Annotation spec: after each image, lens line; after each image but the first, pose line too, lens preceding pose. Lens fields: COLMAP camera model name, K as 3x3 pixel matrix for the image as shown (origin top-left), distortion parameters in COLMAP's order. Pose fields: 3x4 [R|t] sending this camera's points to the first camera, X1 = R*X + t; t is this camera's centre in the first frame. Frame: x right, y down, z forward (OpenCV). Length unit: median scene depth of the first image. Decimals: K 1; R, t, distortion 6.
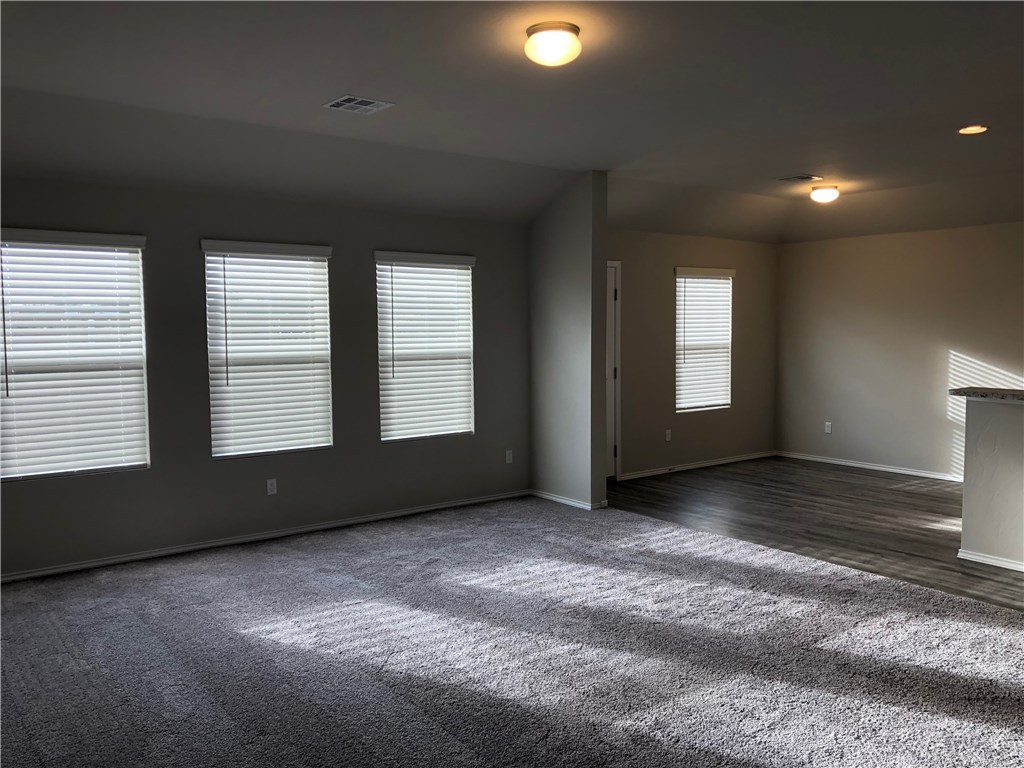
lens RADIAL K [[830.1, 0, 499.8], [0, 830.1, 378.6], [0, 0, 1]] dist [0.008747, -0.001825]
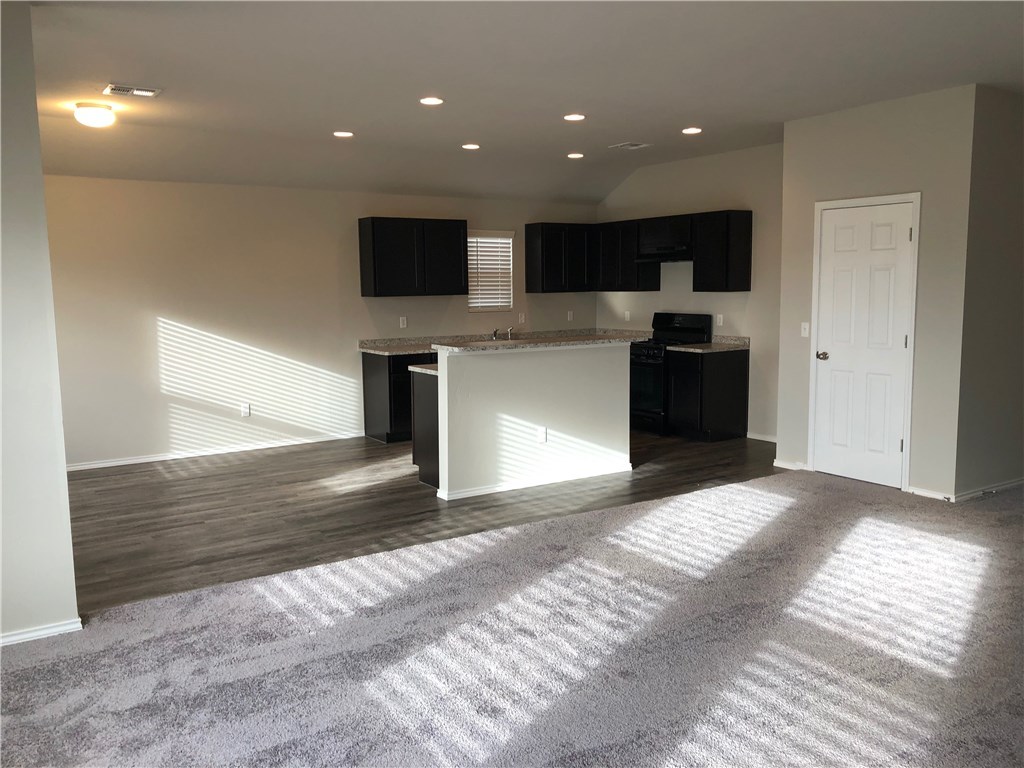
lens RADIAL K [[830.1, 0, 499.8], [0, 830.1, 378.6], [0, 0, 1]] dist [0.008747, -0.001825]
pose [[0.067371, -0.115997, 0.990962, -0.491688], [0.076774, 0.990877, 0.110767, -0.057412], [-0.994770, 0.068617, 0.075662, 0.815837]]
